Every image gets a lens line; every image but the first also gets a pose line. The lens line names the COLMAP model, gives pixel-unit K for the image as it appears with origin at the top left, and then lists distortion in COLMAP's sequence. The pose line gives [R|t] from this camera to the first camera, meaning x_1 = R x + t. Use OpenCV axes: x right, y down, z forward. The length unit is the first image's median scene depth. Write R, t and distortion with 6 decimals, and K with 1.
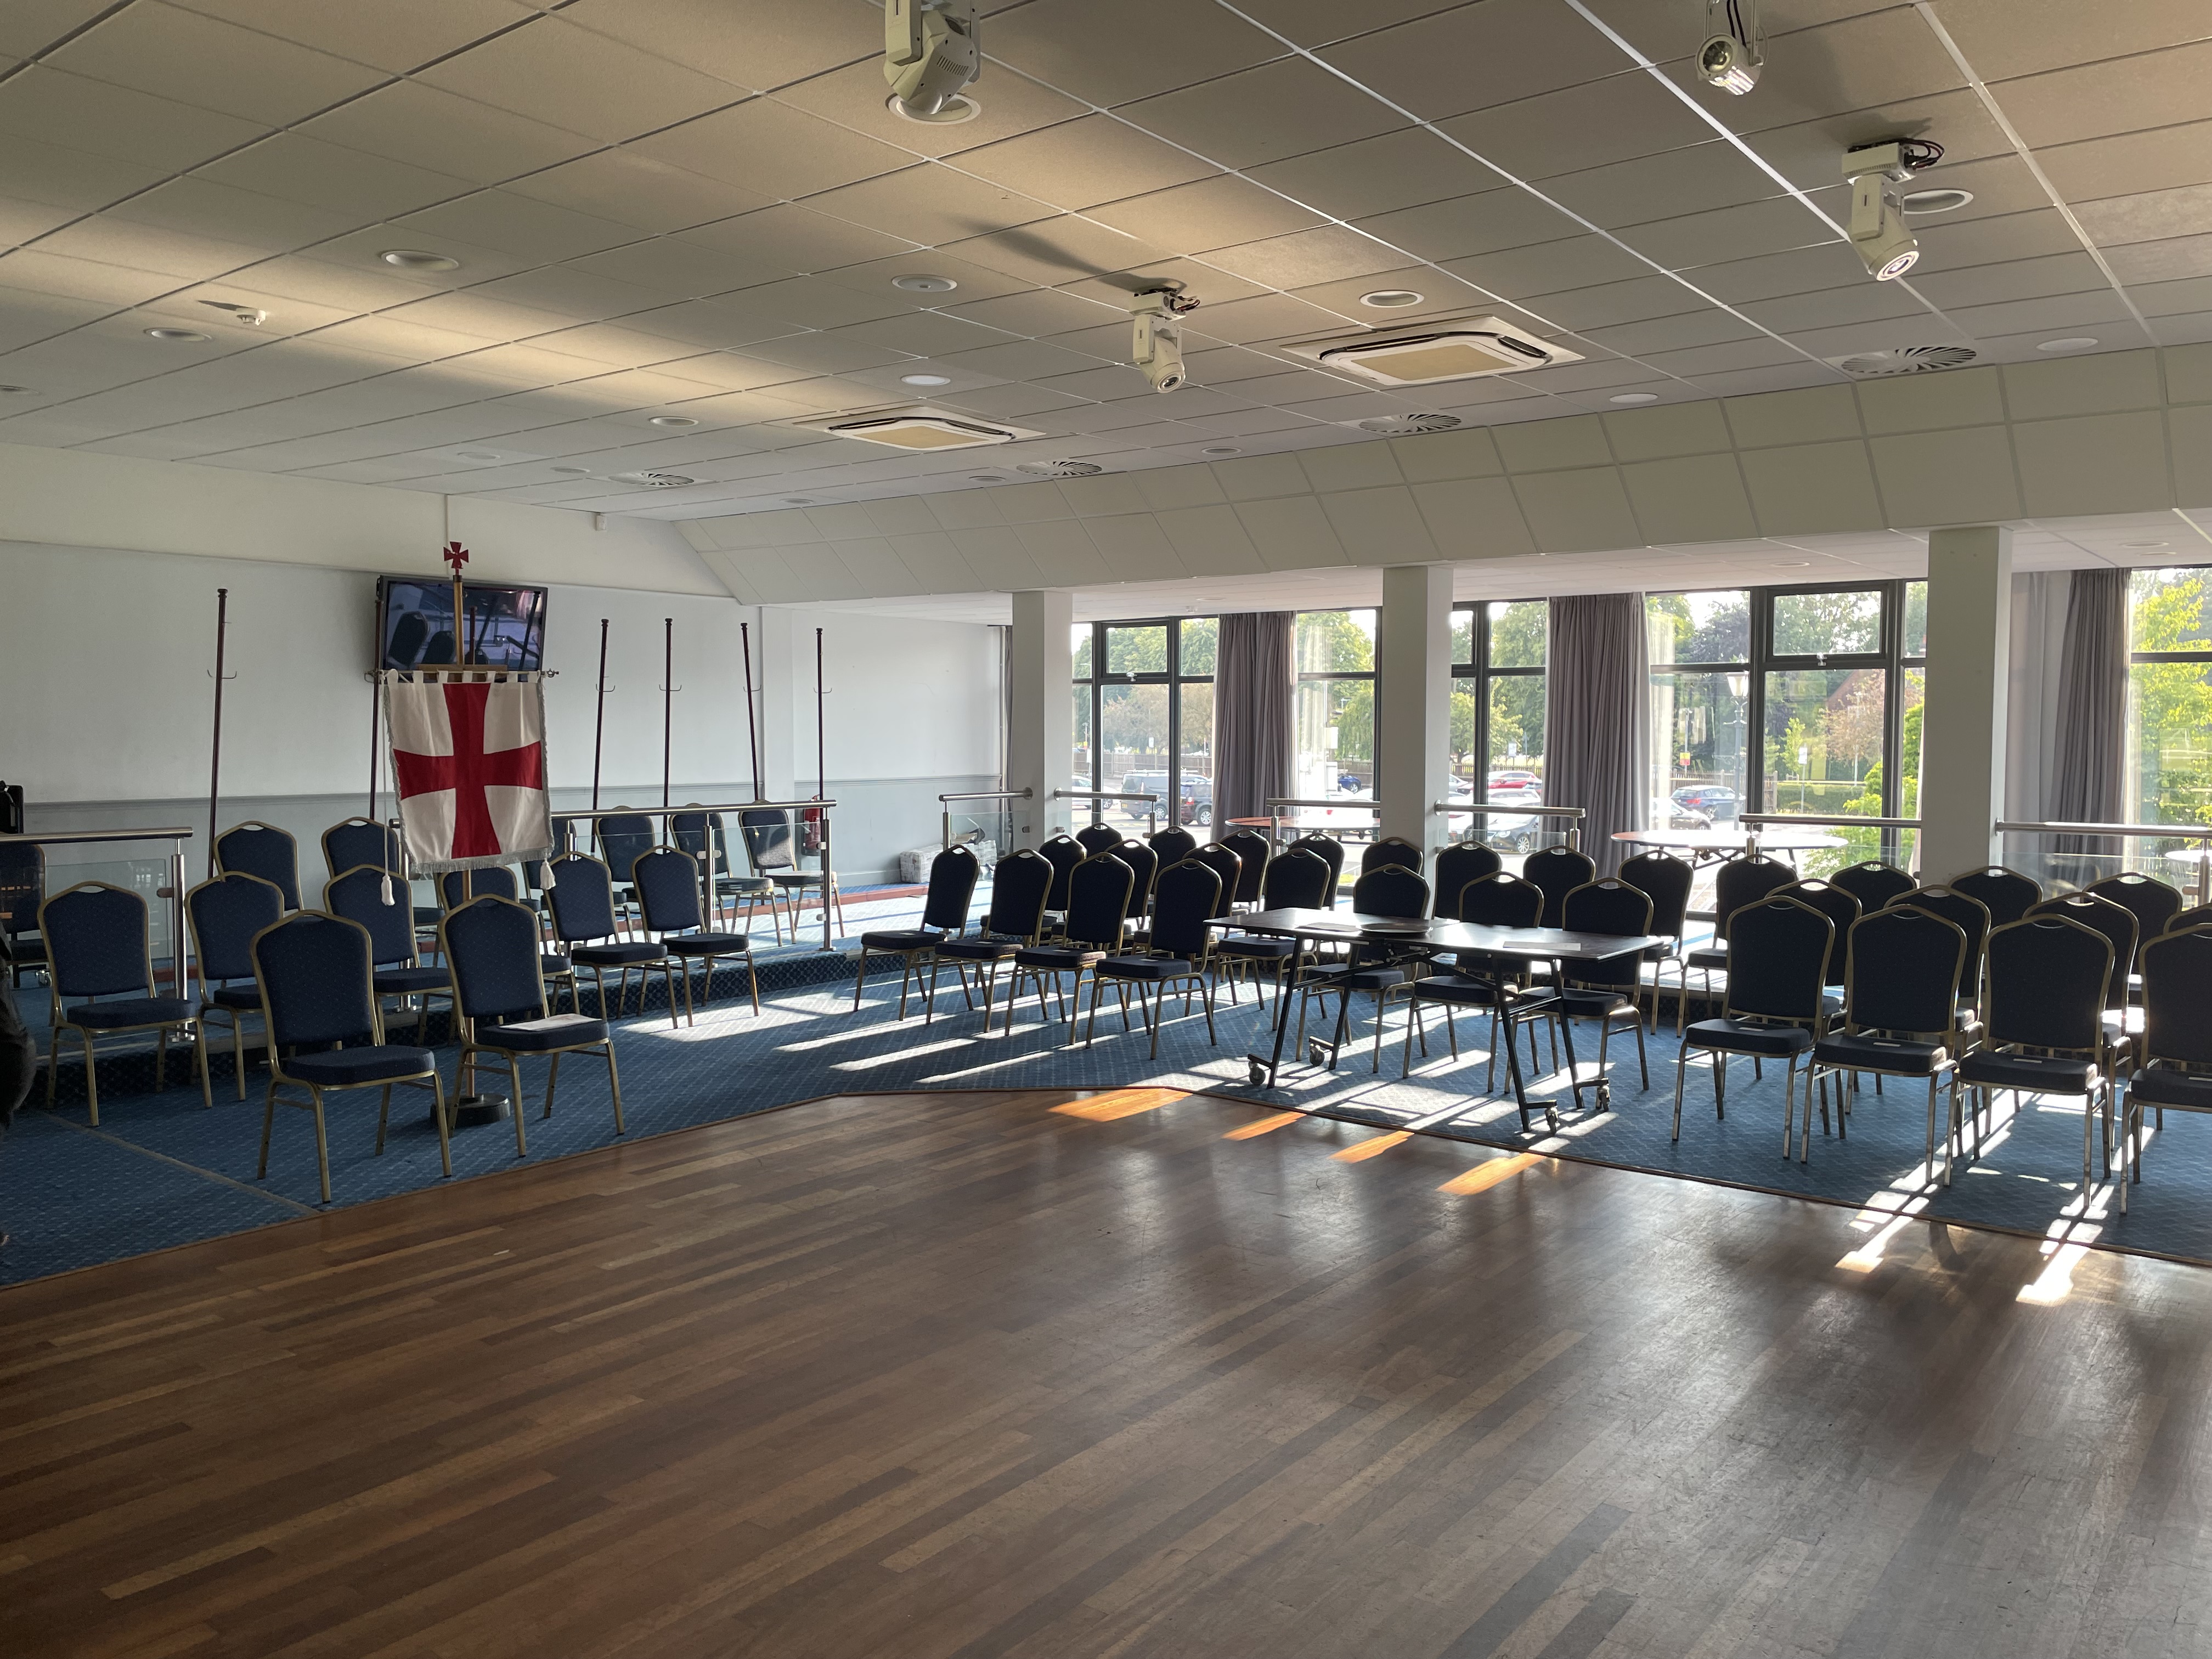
lens RADIAL K [[1661.1, 0, 1120.5], [0, 1661.1, 796.9], [0, 0, 1]] dist [0.107654, -0.129334]
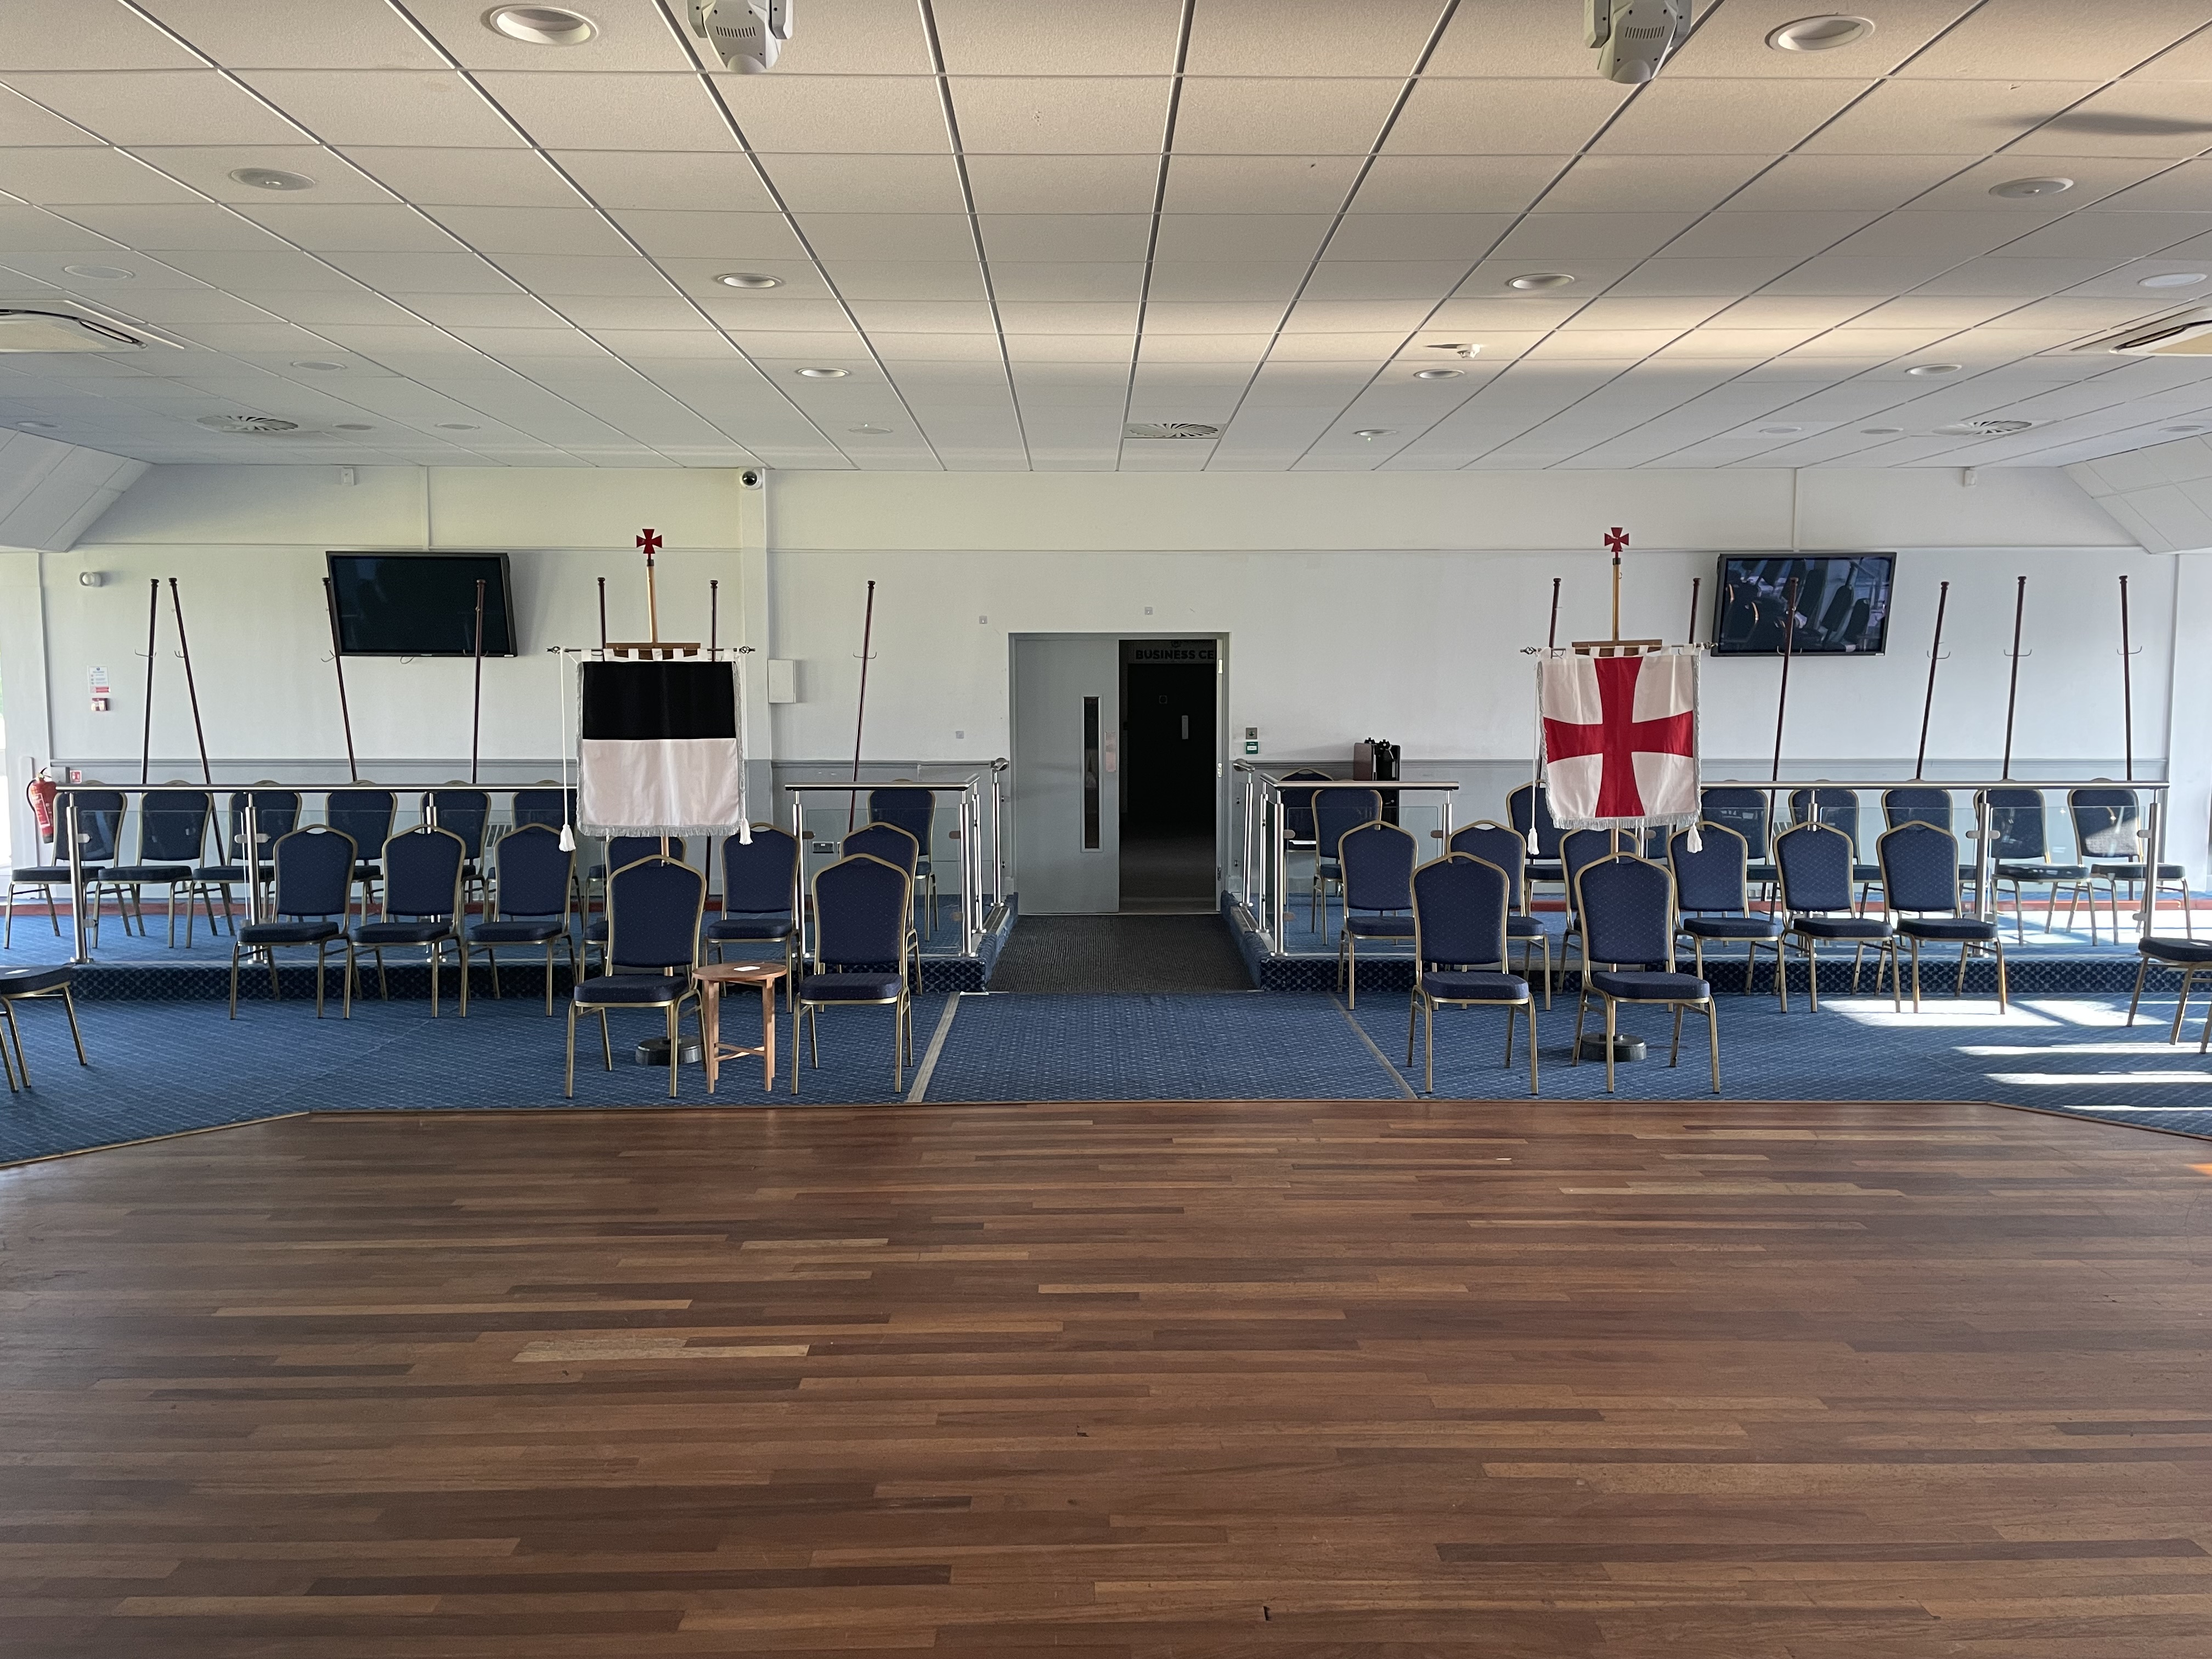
lens RADIAL K [[1668.8, 0, 1126.4], [0, 1668.8, 830.6], [0, 0, 1]] dist [0.105280, -0.137397]
pose [[0.631500, 0.060116, -0.773042, 0.302376], [-0.031664, 0.998158, 0.051755, -0.002395], [0.774729, -0.008206, 0.632240, 0.075827]]
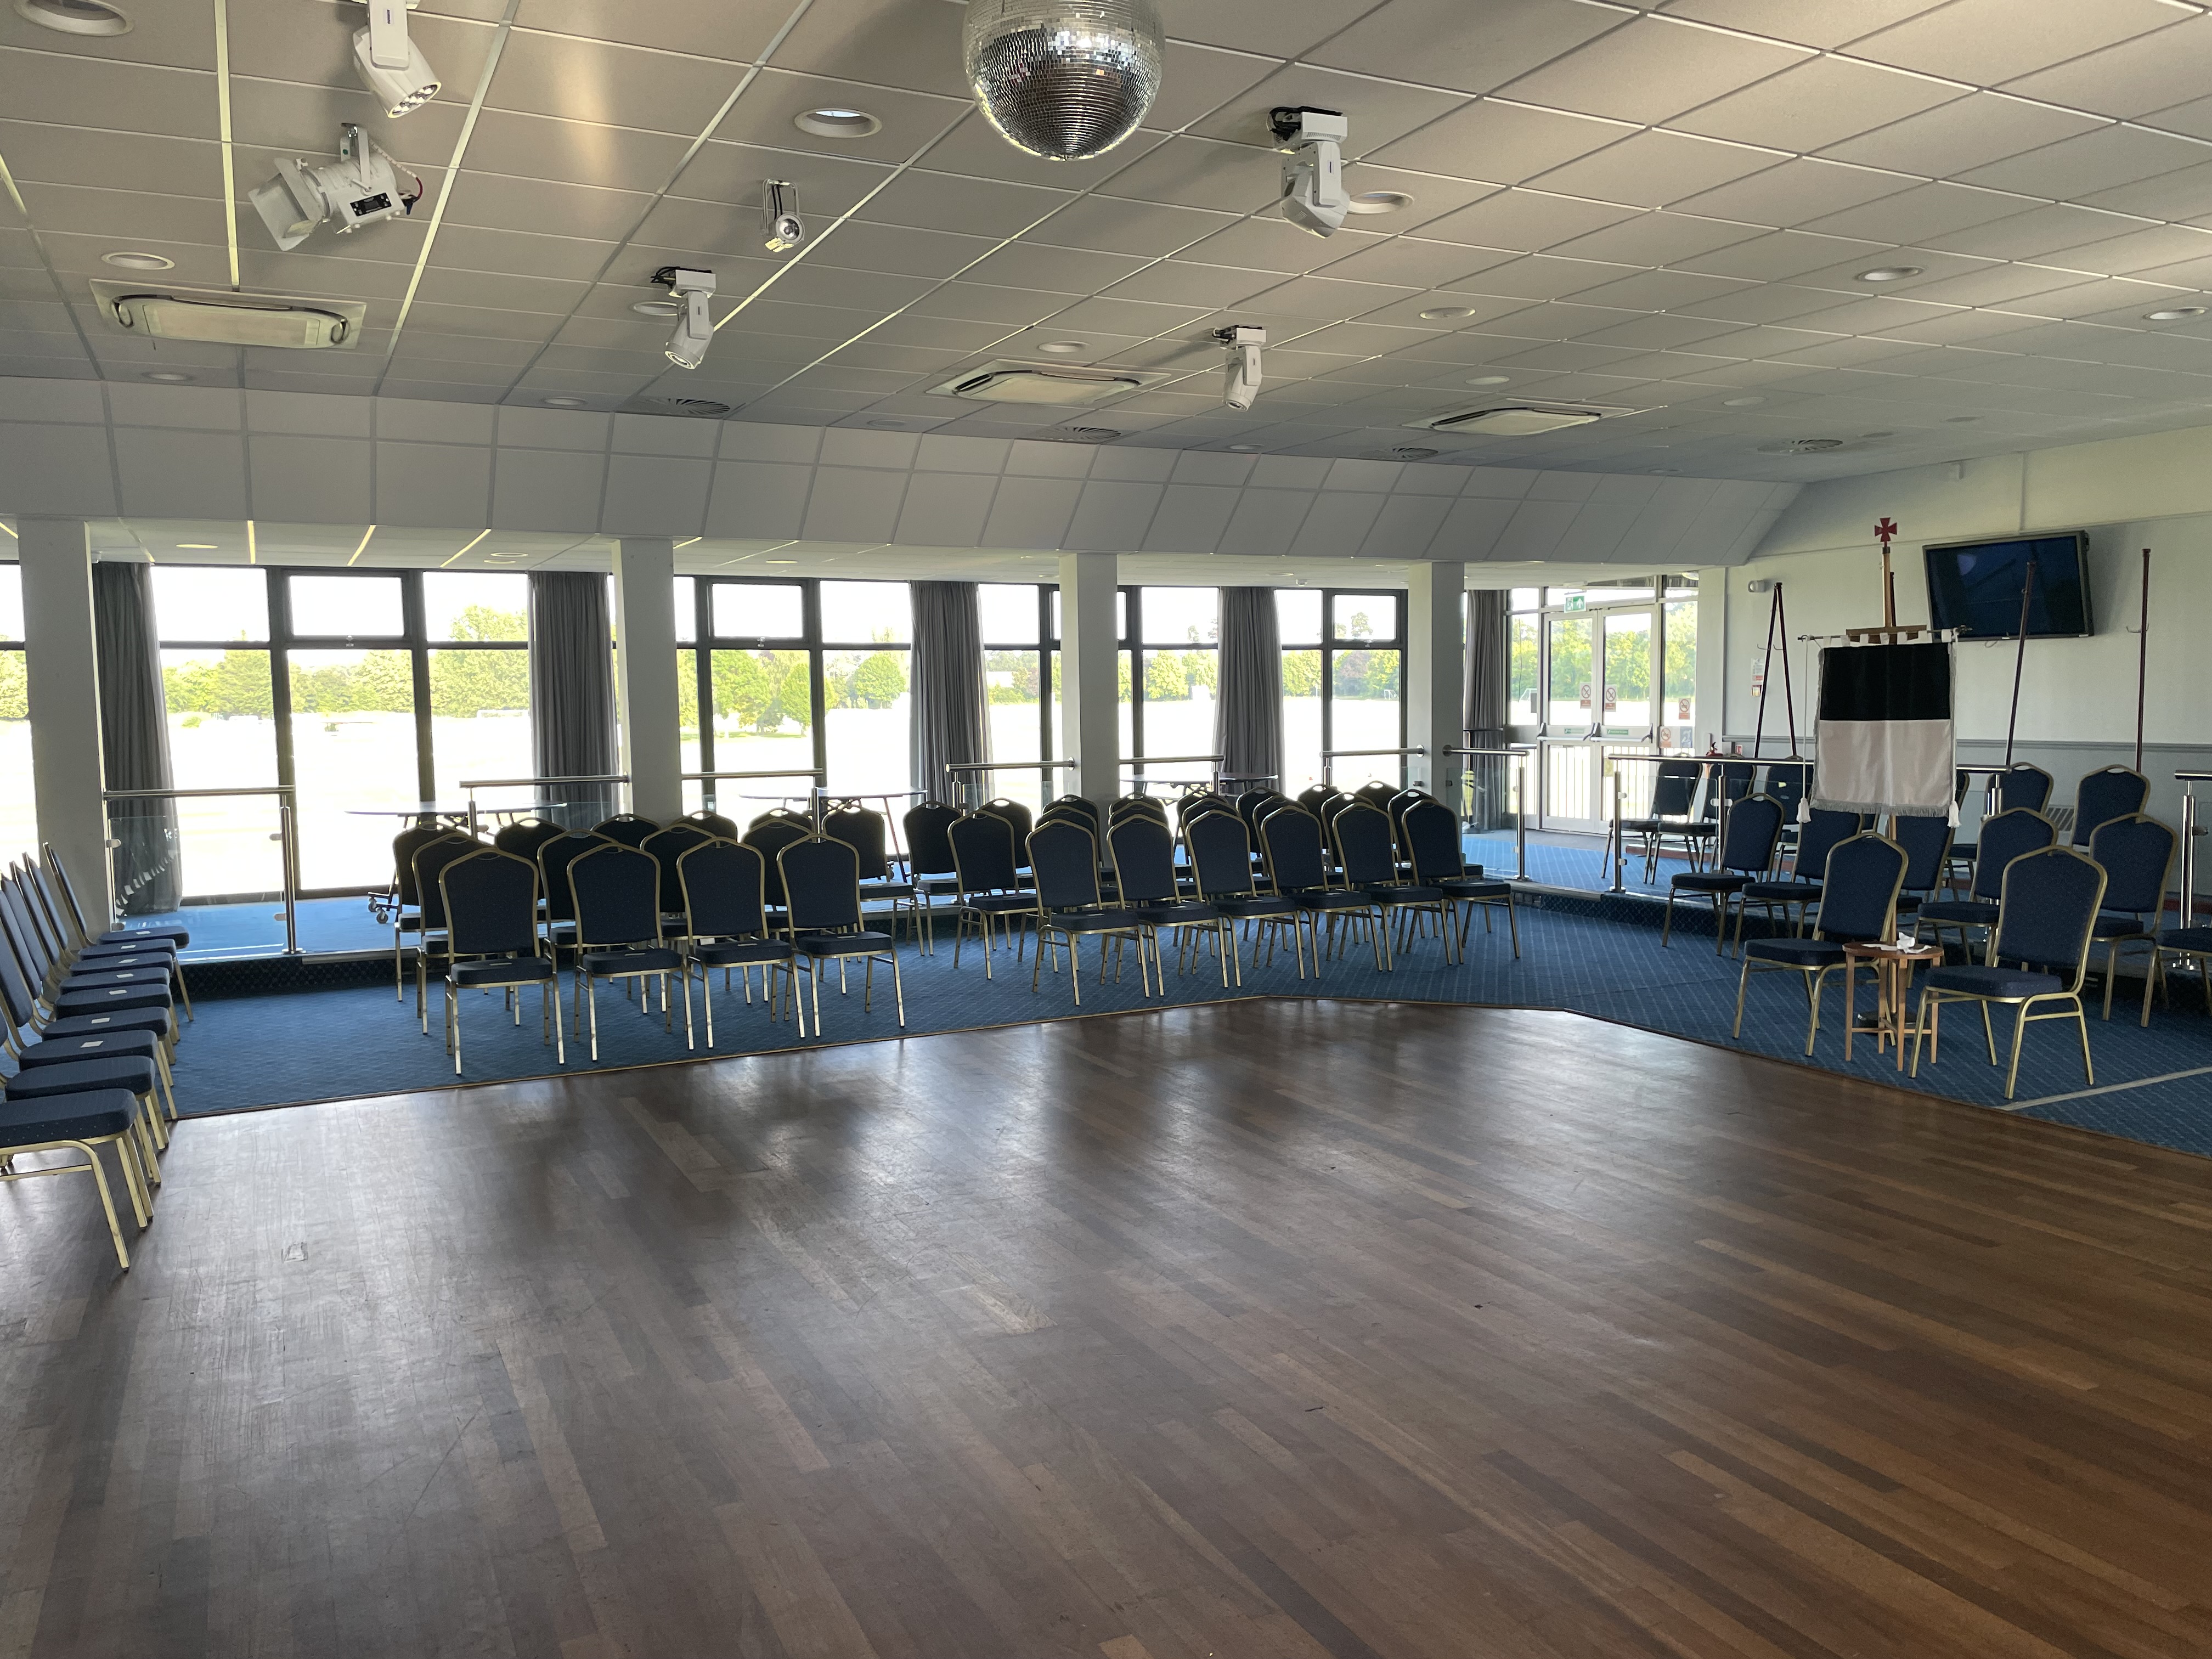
lens RADIAL K [[1668.8, 0, 1126.4], [0, 1668.8, 830.6], [0, 0, 1]] dist [0.105280, -0.137397]
pose [[-0.420515, 0.078205, -0.903909, 0.545634], [-0.026103, 0.994823, 0.098214, -0.023122], [0.906910, 0.064895, -0.416297, 0.623807]]
